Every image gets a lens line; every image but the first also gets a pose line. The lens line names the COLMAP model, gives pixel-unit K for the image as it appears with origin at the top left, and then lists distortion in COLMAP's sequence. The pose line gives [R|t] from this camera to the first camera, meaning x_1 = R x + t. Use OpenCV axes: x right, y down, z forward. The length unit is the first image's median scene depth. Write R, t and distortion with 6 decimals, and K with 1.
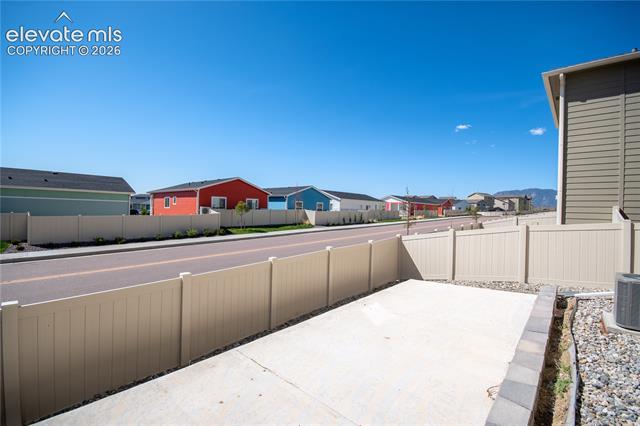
lens RADIAL K [[287.6, 0, 314.7], [0, 287.6, 202.6], [0, 0, 1]] dist [0.000688, 0.000029]
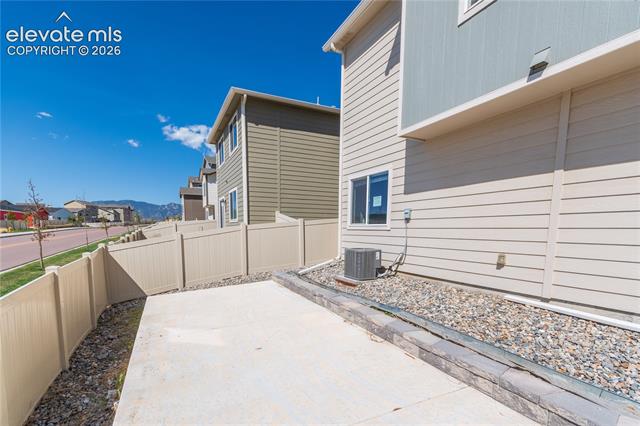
lens RADIAL K [[301.5, 0, 302.5], [0, 301.5, 261.9], [0, 0, 1]] dist [0.001552, 0.000420]
pose [[0.382671, -0.125220, 0.915360, -0.240998], [-0.020698, 0.989362, 0.143996, 0.039376], [-0.923653, -0.074049, 0.376008, 0.273795]]
